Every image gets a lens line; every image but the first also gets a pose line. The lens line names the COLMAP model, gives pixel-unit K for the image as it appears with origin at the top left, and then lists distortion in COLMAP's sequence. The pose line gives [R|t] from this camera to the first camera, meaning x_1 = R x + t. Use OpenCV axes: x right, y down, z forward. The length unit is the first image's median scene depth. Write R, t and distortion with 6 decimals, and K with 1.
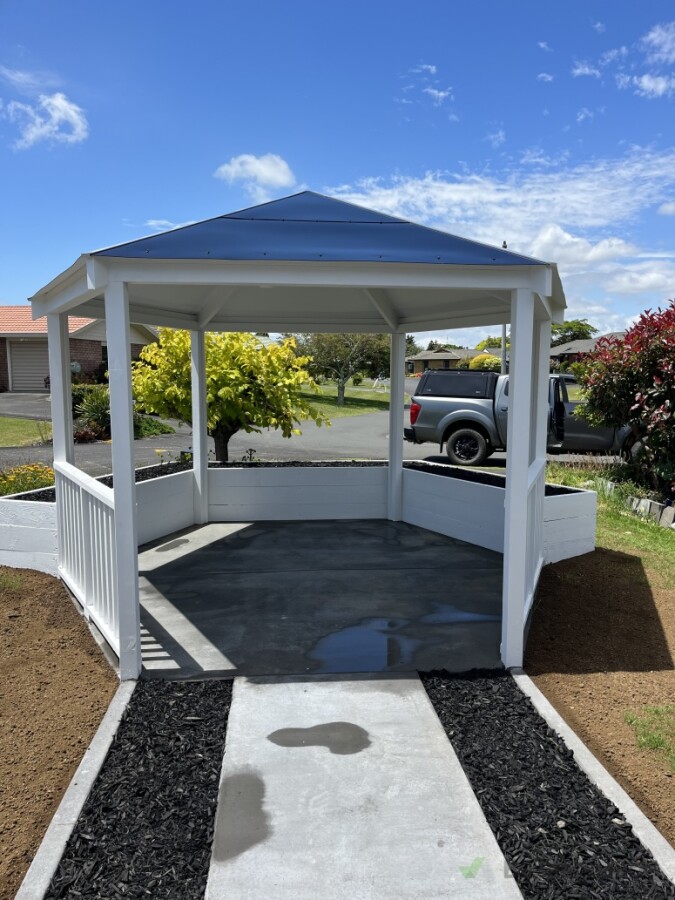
lens RADIAL K [[678.8, 0, 342.1], [0, 678.8, 455.1], [0, 0, 1]] dist [0.081438, -0.138665]
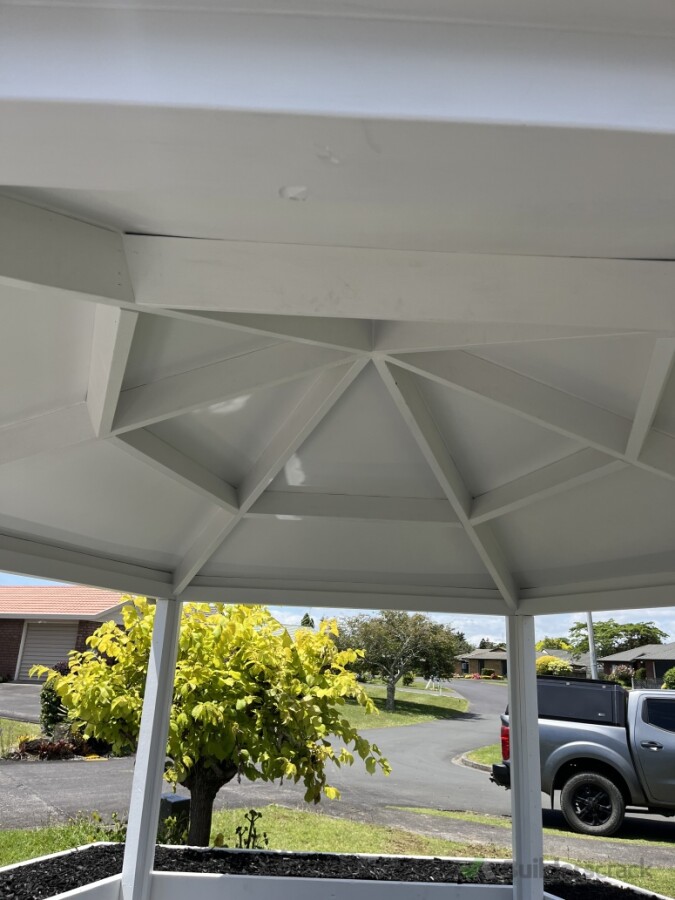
lens RADIAL K [[678.8, 0, 342.1], [0, 678.8, 455.1], [0, 0, 1]] dist [0.081438, -0.138665]
pose [[0.997135, 0.015865, -0.073967, -0.019939], [-0.044822, 0.911555, -0.408727, -0.053027], [0.060940, 0.410871, 0.909654, 0.360725]]
